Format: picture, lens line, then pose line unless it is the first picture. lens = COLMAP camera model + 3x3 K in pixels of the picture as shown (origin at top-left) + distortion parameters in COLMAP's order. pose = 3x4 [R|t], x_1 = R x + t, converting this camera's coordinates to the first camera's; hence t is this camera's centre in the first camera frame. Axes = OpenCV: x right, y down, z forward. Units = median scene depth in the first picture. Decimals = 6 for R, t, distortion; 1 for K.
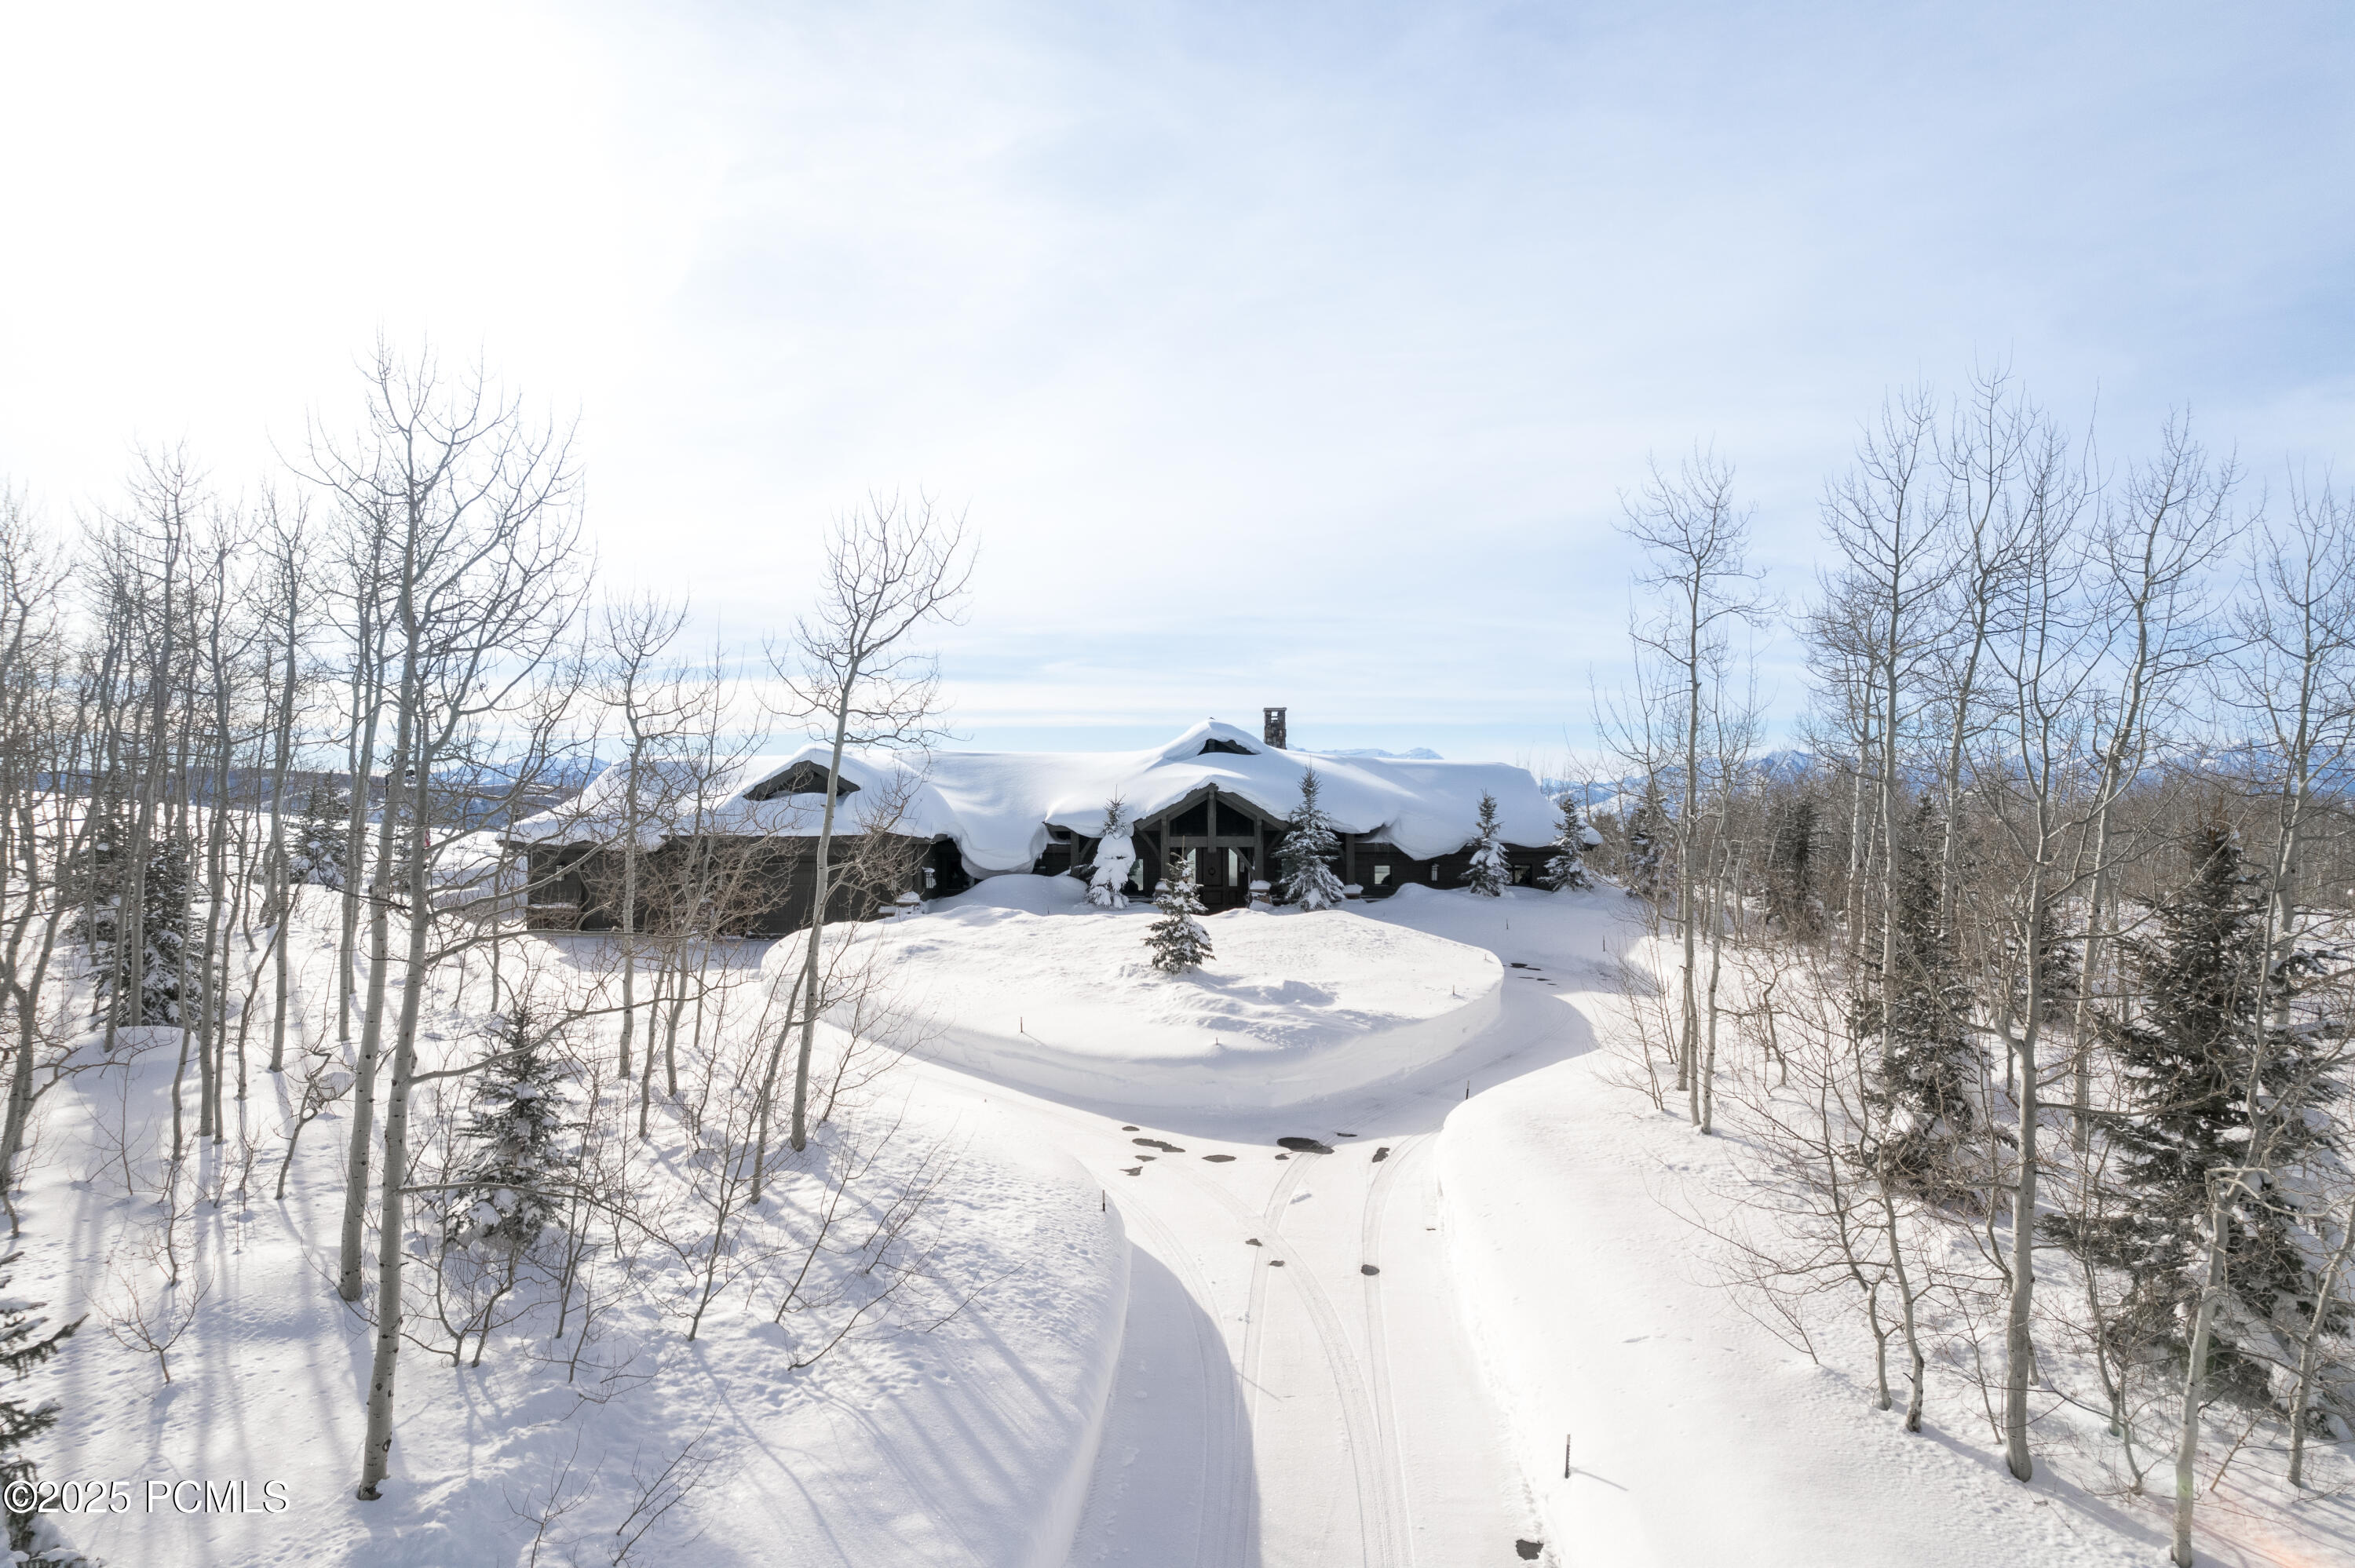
lens RADIAL K [[1511.6, 0, 1181.6], [0, 1511.6, 761.5], [0, 0, 1]] dist [-0.082602, 0.078088]
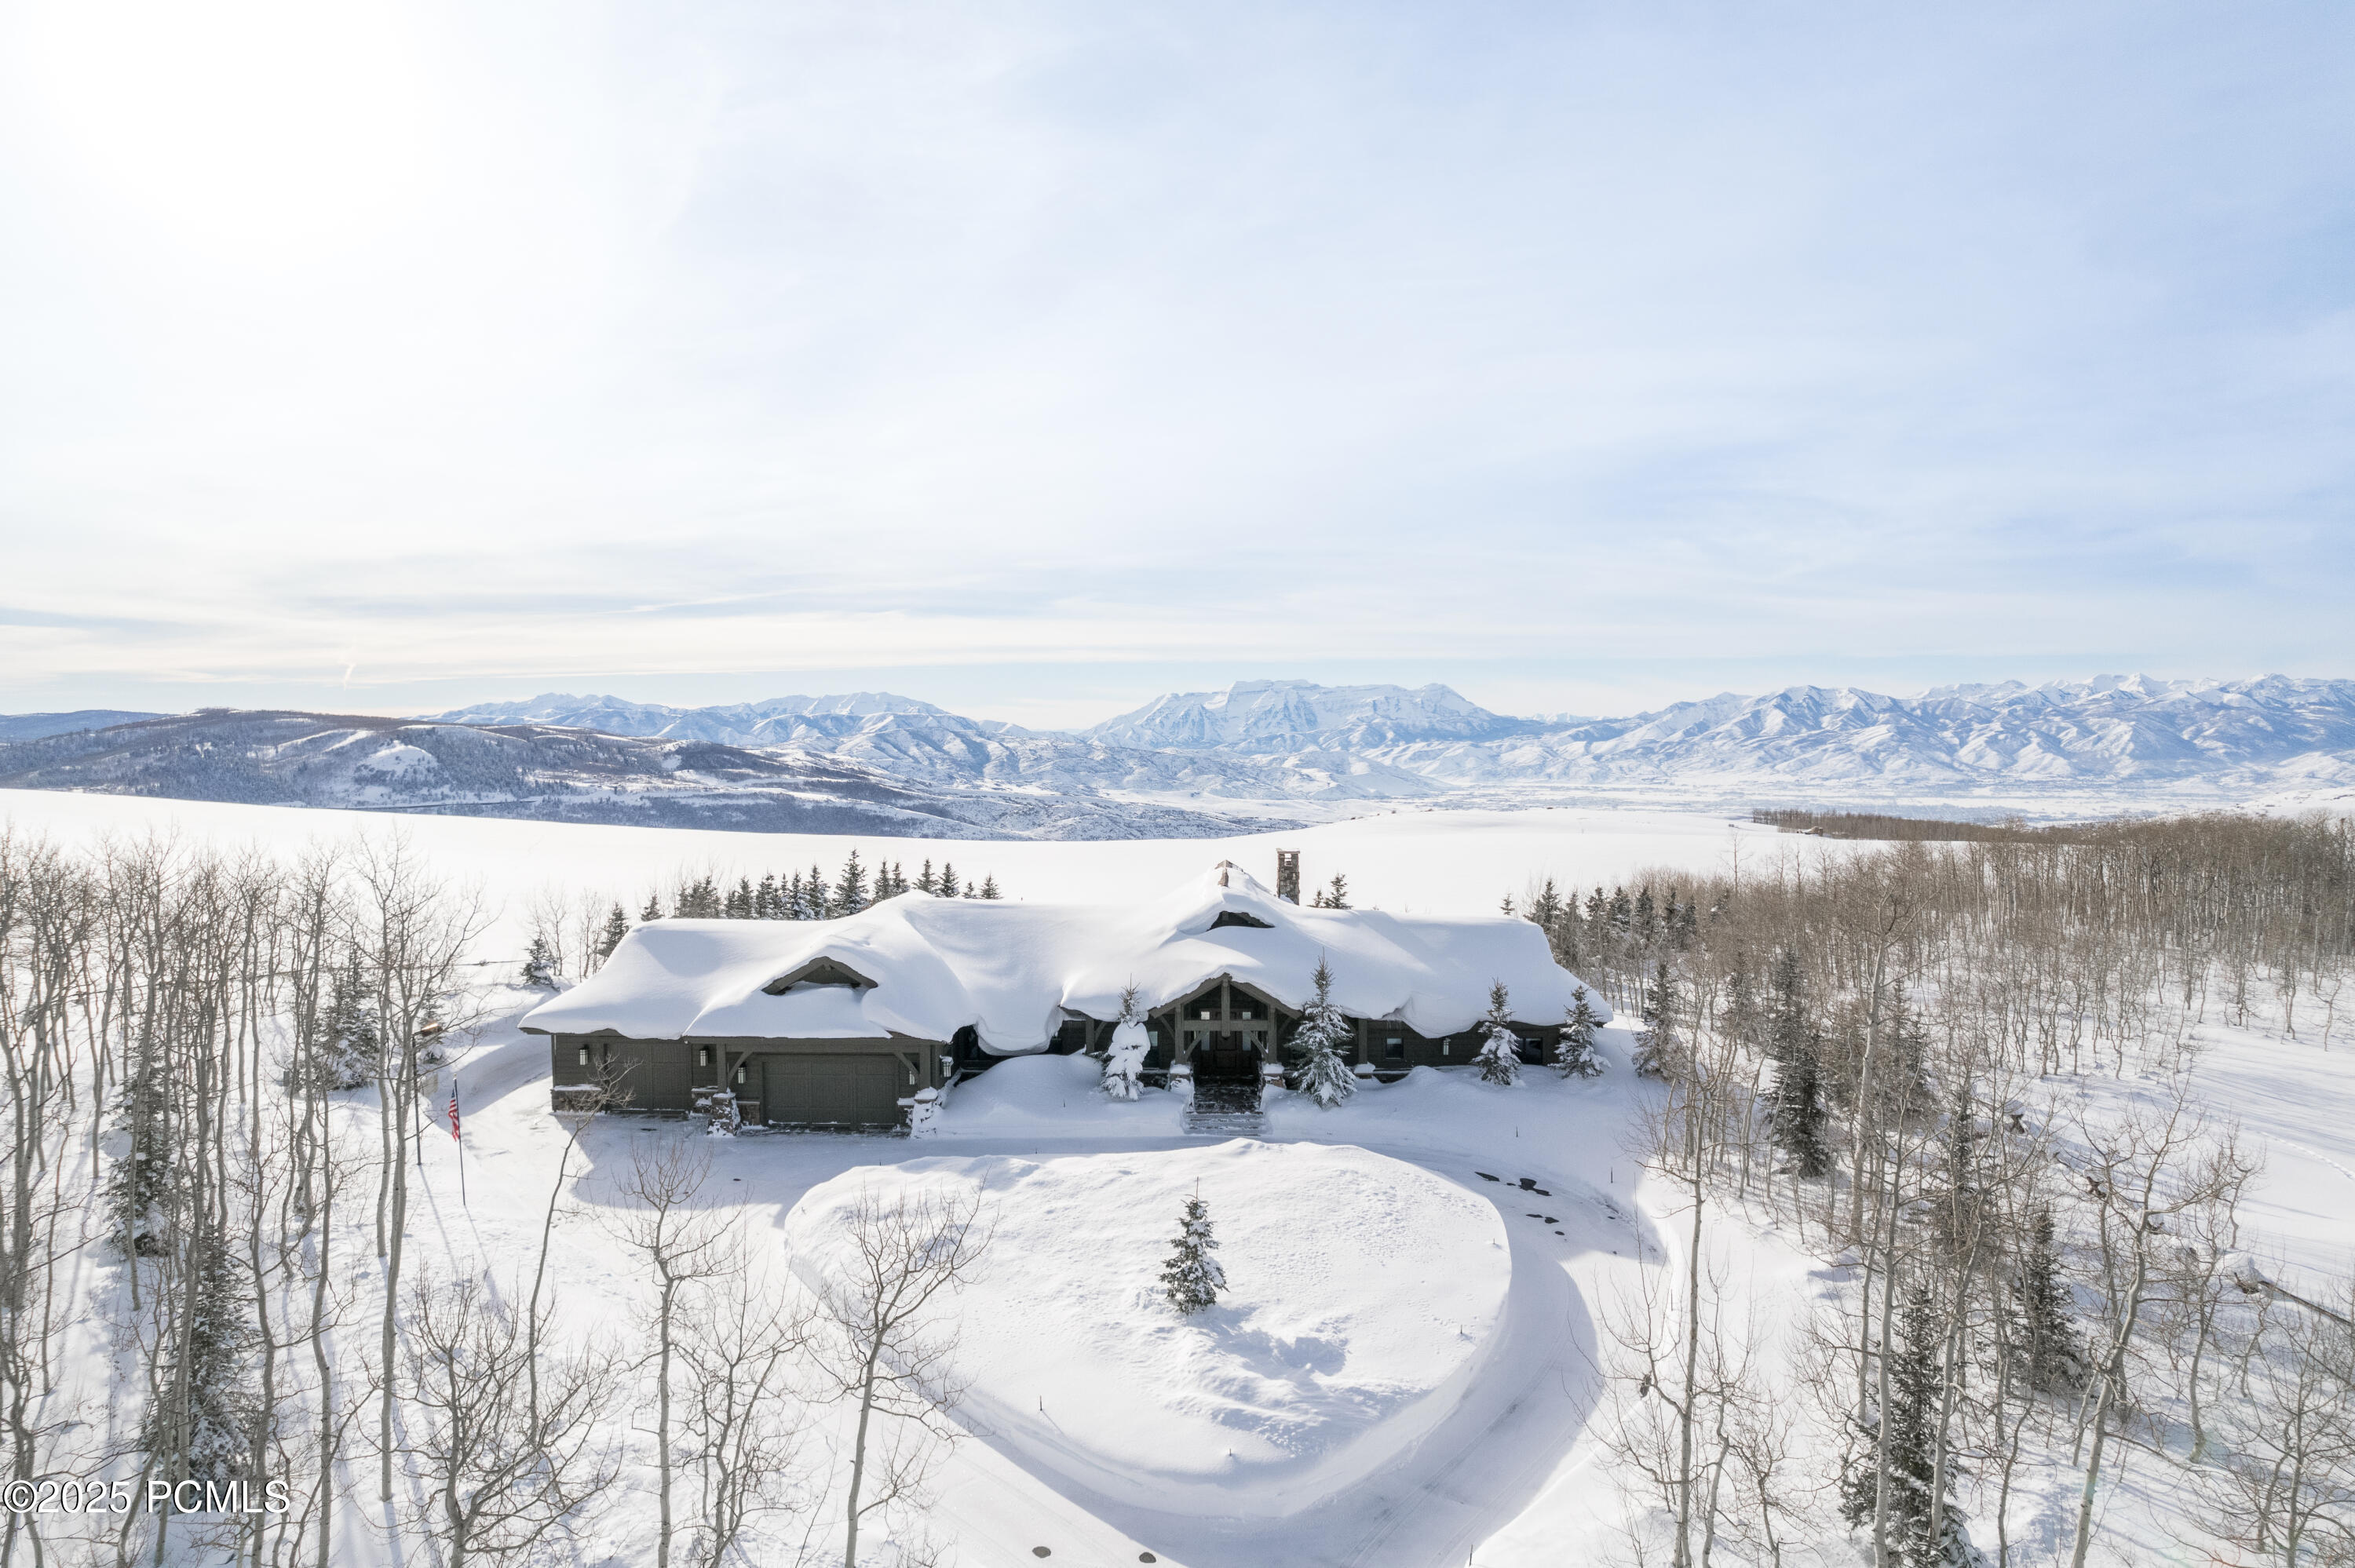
lens RADIAL K [[1511.6, 0, 1181.6], [0, 1511.6, 761.5], [0, 0, 1]] dist [-0.082602, 0.078088]
pose [[0.999953, -0.002881, -0.009252, 0.000387], [0.003196, 0.999410, 0.034211, -0.162998], [0.009148, -0.034239, 0.999372, -0.002938]]
